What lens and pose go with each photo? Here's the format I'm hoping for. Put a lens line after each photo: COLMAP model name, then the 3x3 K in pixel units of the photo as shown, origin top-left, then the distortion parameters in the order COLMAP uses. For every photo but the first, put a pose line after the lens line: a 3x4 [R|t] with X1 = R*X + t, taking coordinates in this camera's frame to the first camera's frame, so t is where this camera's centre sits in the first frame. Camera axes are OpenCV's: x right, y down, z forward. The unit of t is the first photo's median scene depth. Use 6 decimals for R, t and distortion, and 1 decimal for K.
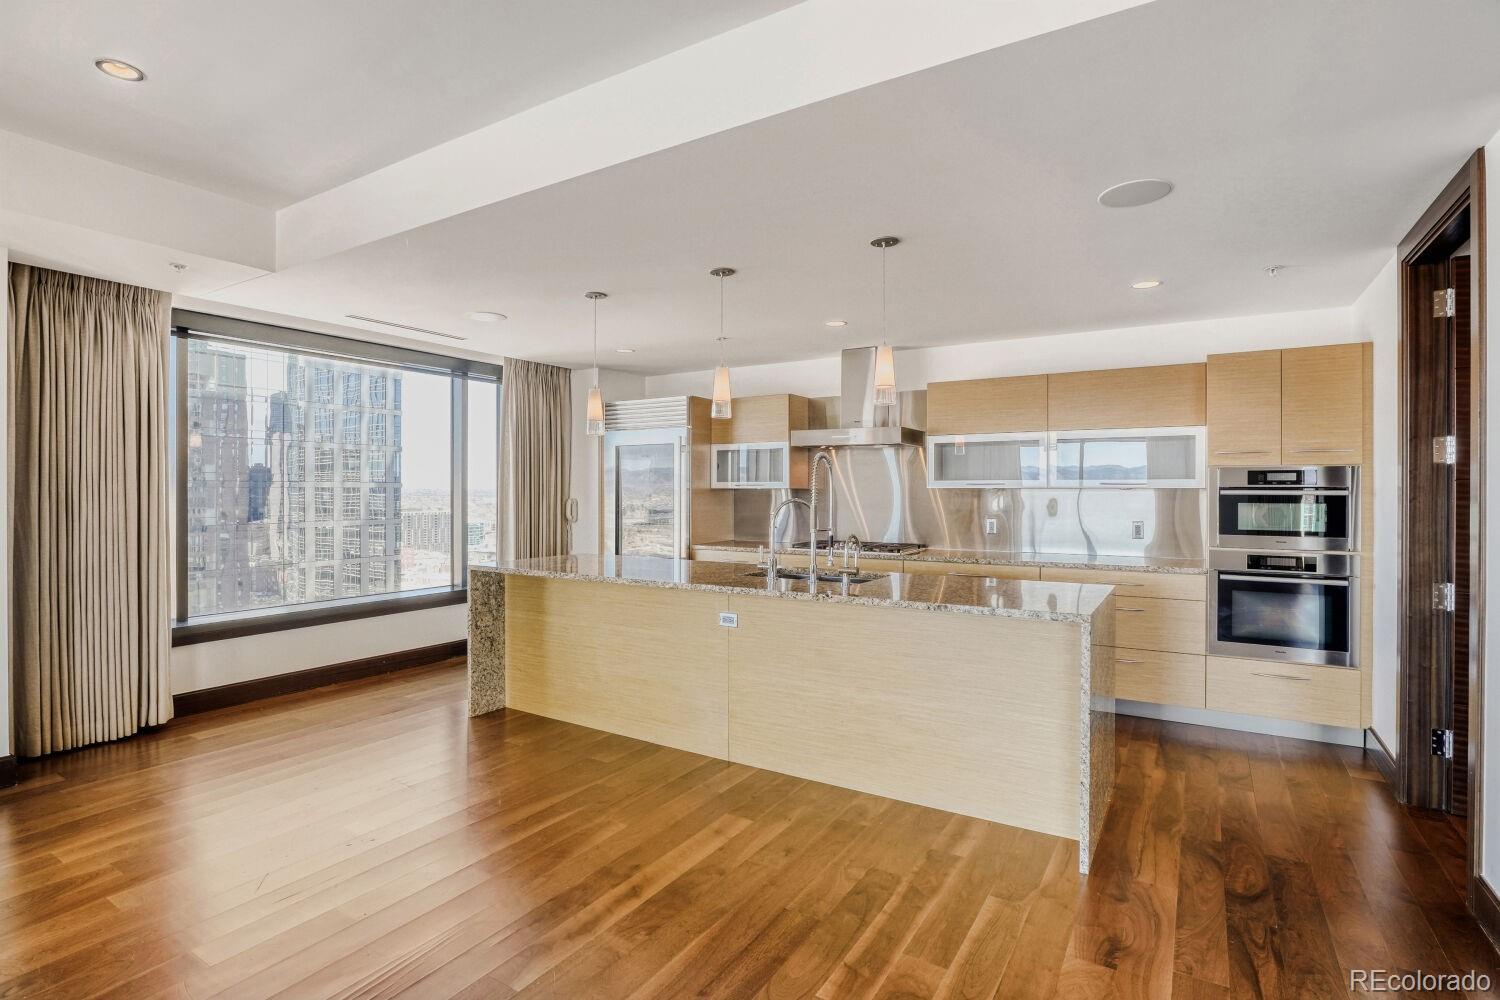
lens RADIAL K [[730.9, 0, 772.7], [0, 730.9, 492.5], [0, 0, 1]] dist [-0.021575, 0.000898]
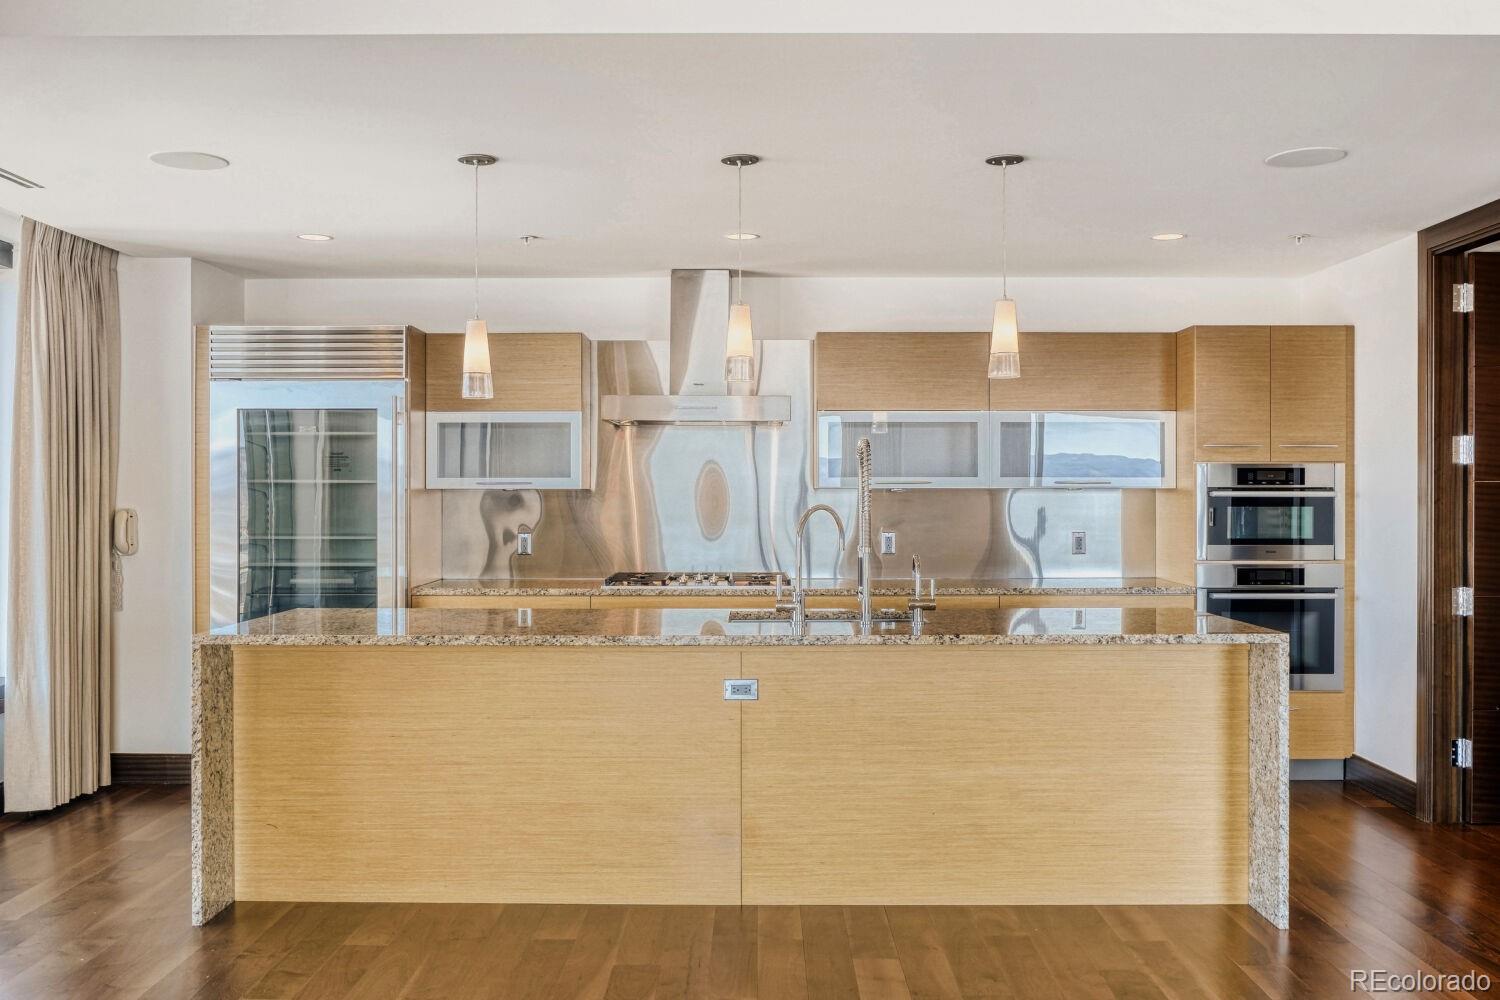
lens RADIAL K [[1333.1, 0, 743.3], [0, 1333.1, 495.7], [0, 0, 1]] dist [-0.018522, -0.026312]
pose [[0.858714, -0.002766, 0.512447, -0.682604], [0.002896, 0.999996, 0.000544, -0.000261], [-0.512447, 0.001017, 0.858718, -0.028415]]
